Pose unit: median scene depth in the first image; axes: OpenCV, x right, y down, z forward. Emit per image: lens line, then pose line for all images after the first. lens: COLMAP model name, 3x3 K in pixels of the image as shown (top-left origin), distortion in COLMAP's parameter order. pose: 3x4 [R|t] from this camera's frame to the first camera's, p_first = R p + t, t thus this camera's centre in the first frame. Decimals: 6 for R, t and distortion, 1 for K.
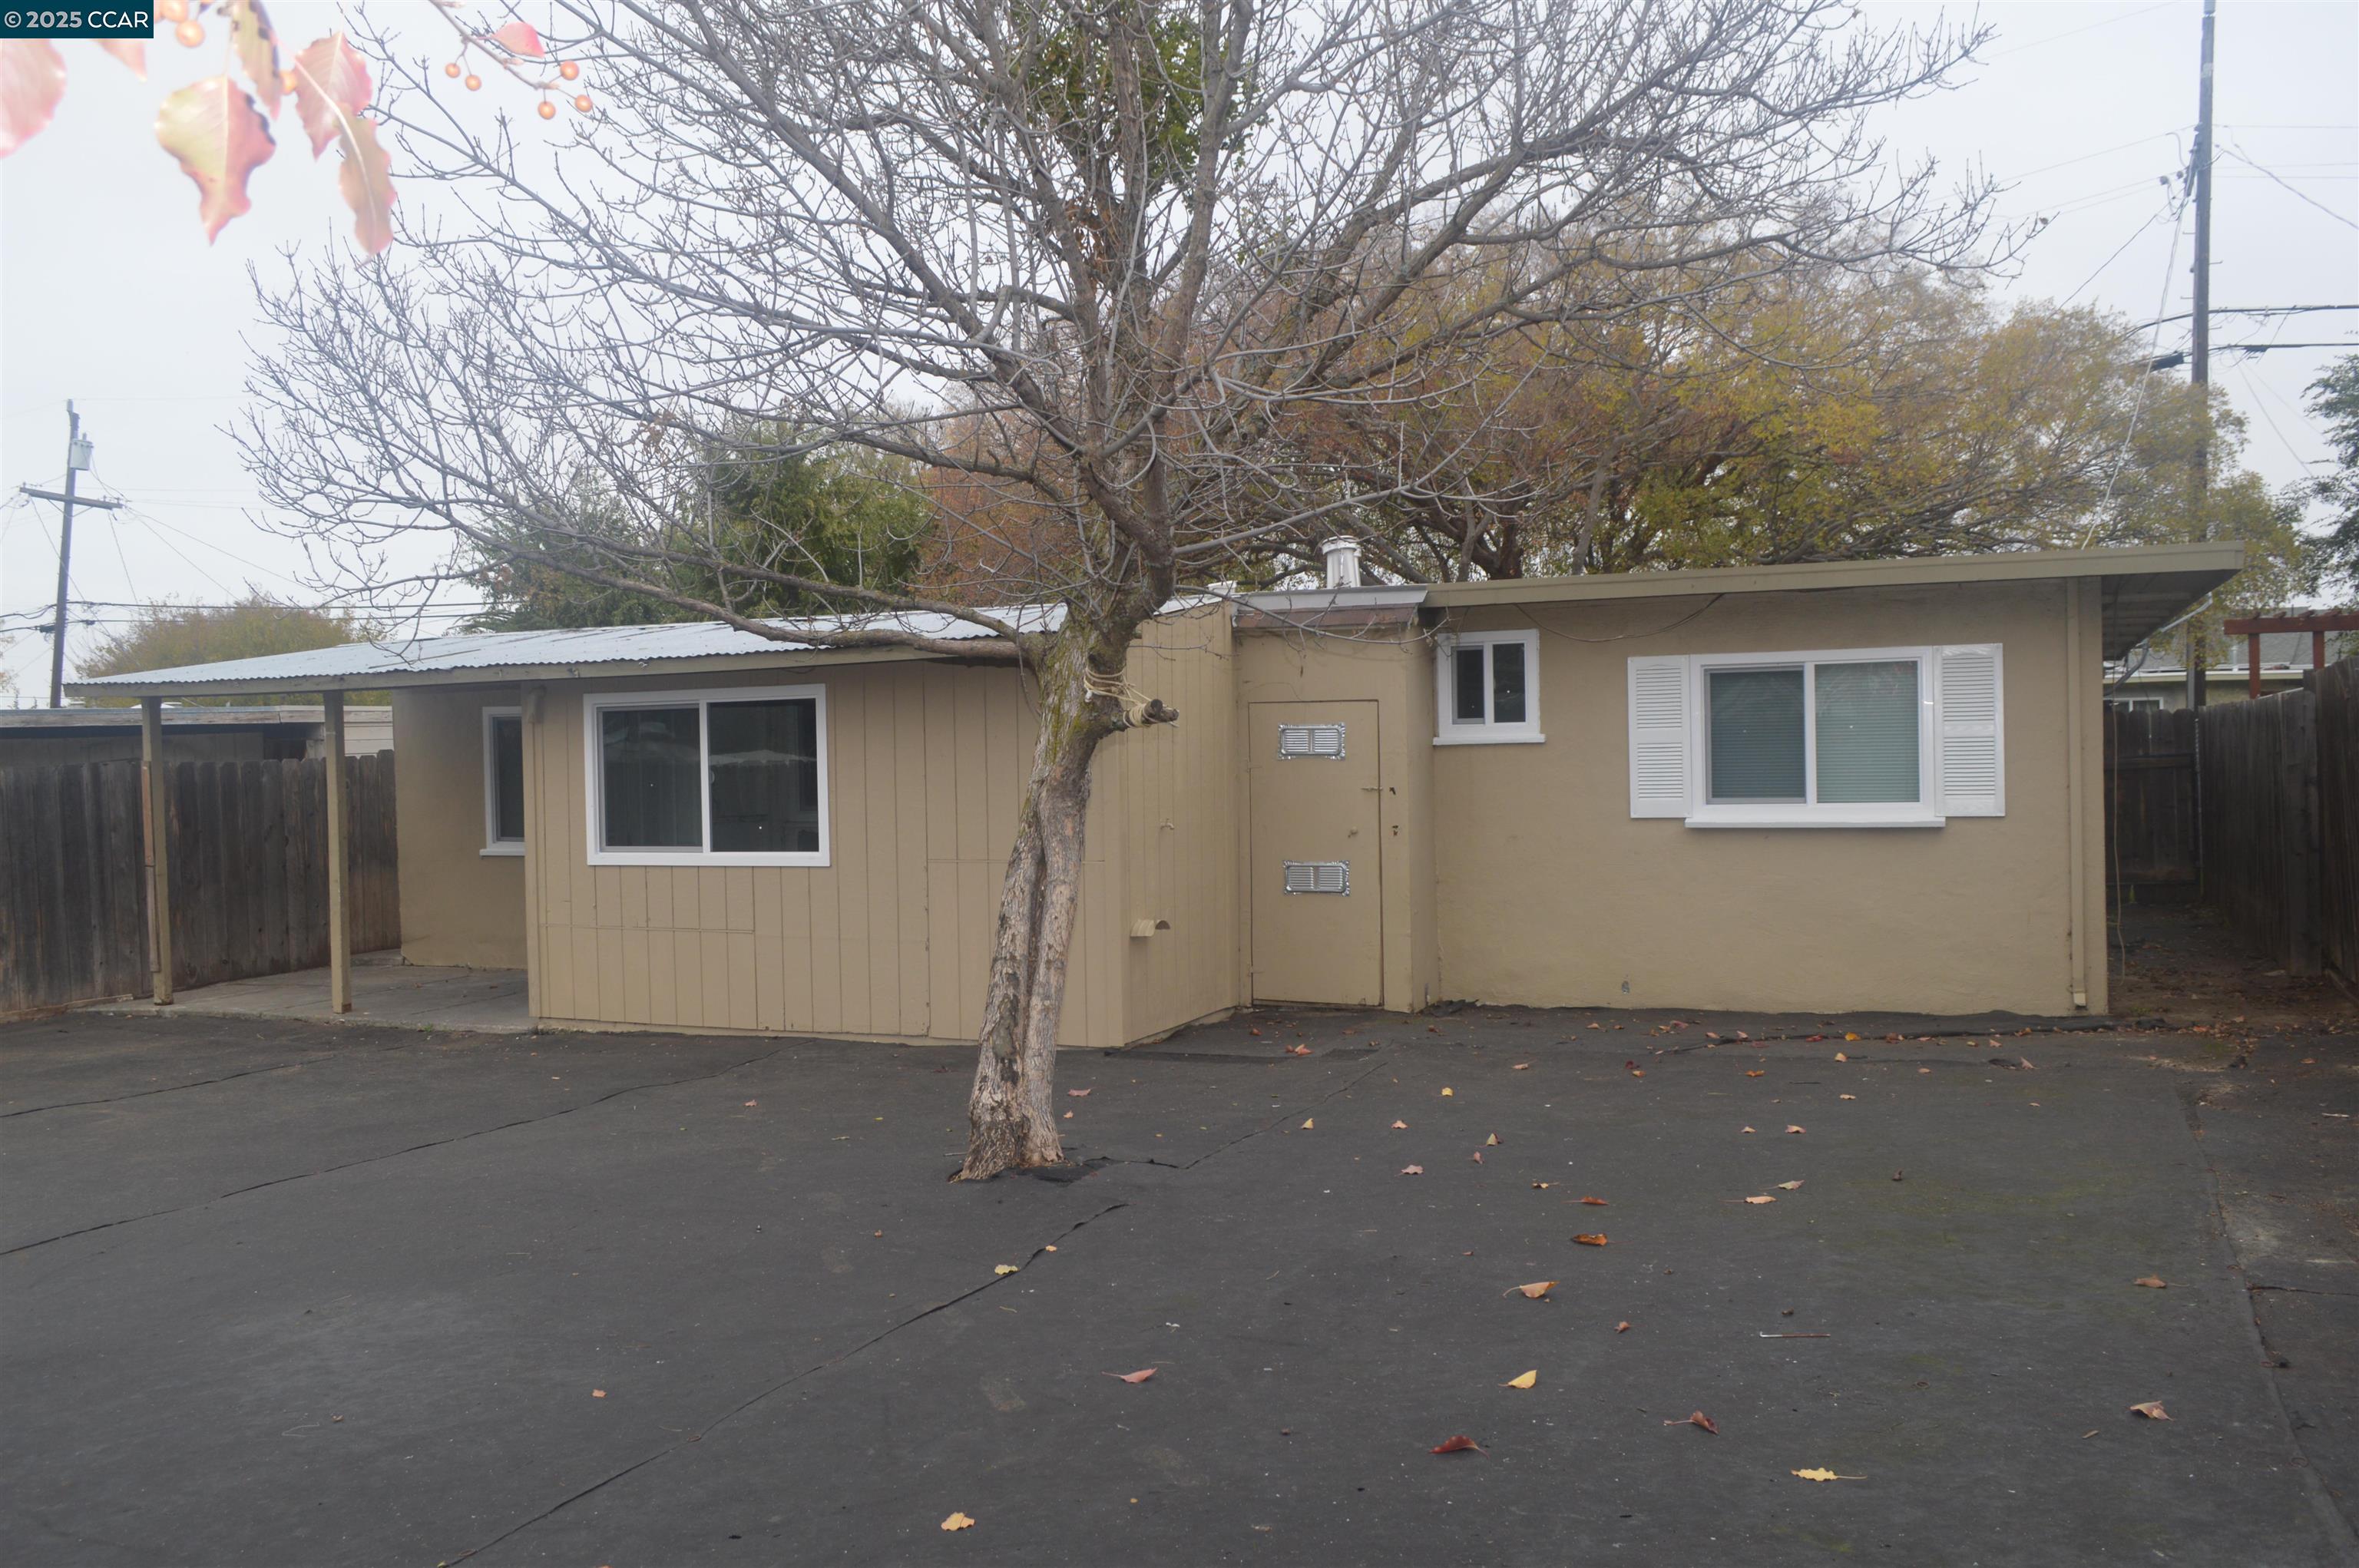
lens RADIAL K [[1868.3, 0, 1178.1], [0, 1868.3, 778.6], [0, 0, 1]] dist [-0.007316, -0.003008]
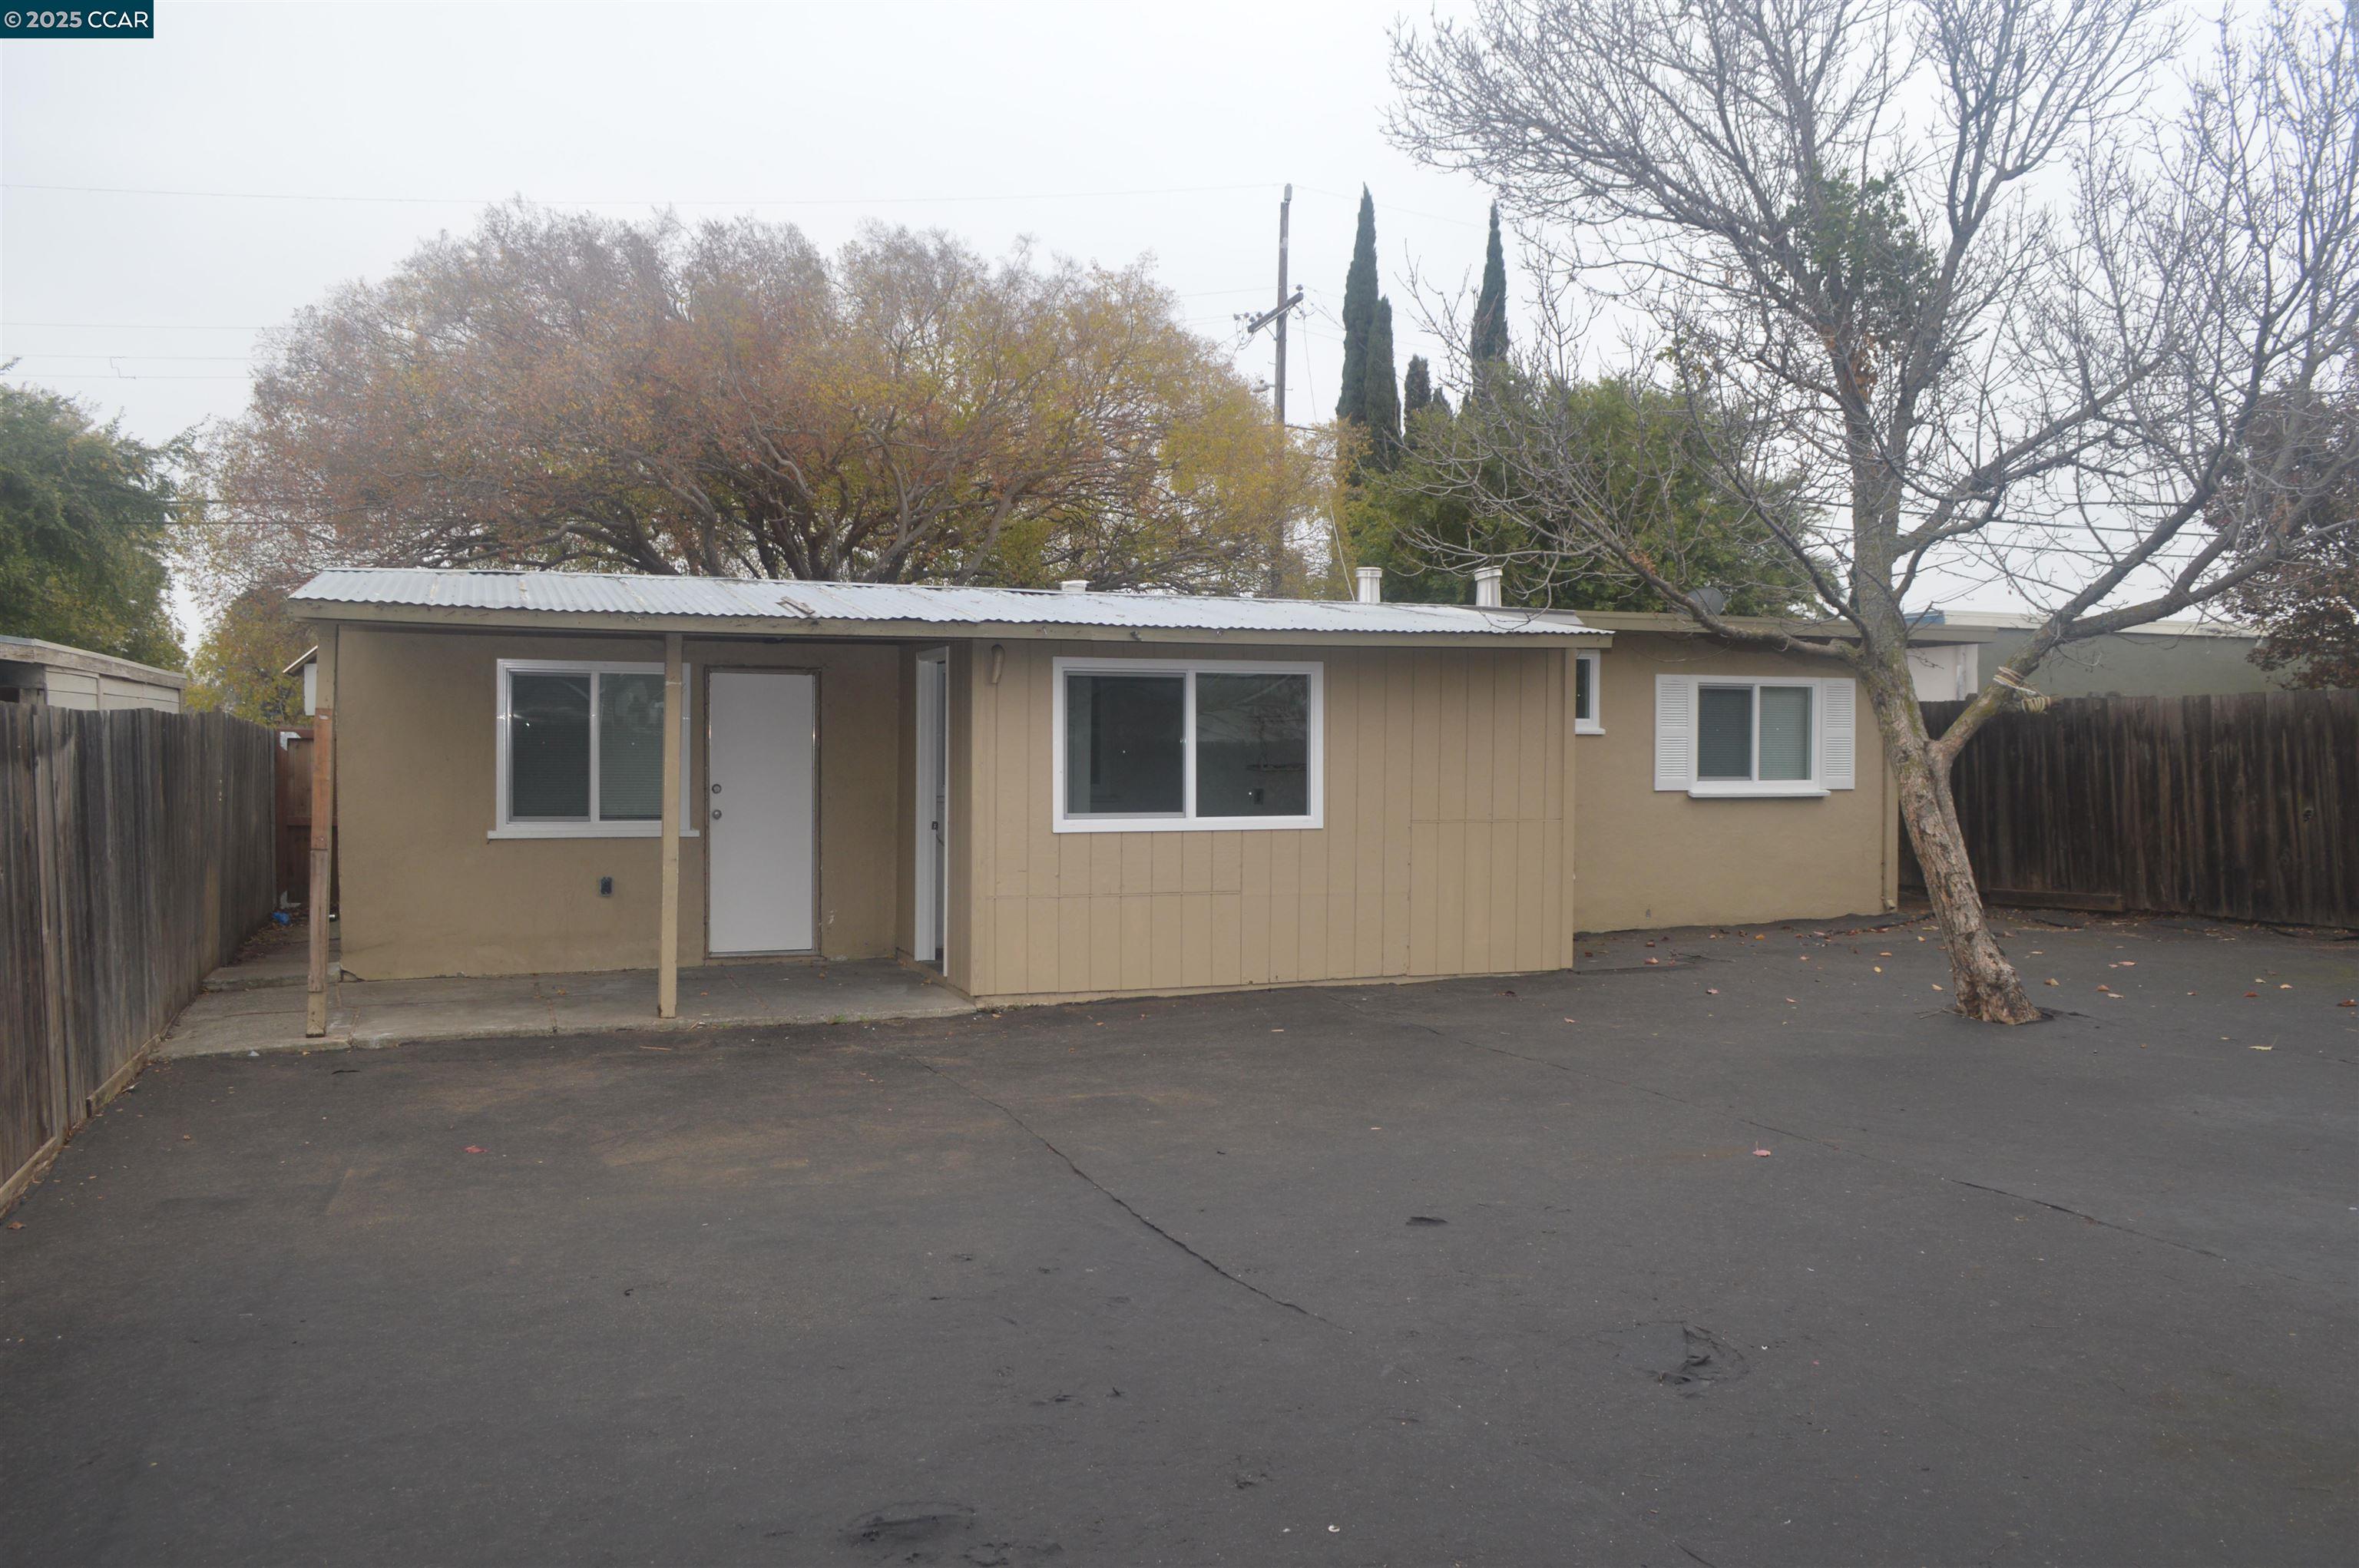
lens RADIAL K [[1868.3, 0, 1178.1], [0, 1868.3, 778.6], [0, 0, 1]] dist [-0.007316, -0.003008]
pose [[0.708372, 0.011456, 0.705747, -0.989625], [-0.006176, 0.999931, -0.010032, 0.028477], [-0.705813, 0.002748, 0.708393, 0.274243]]
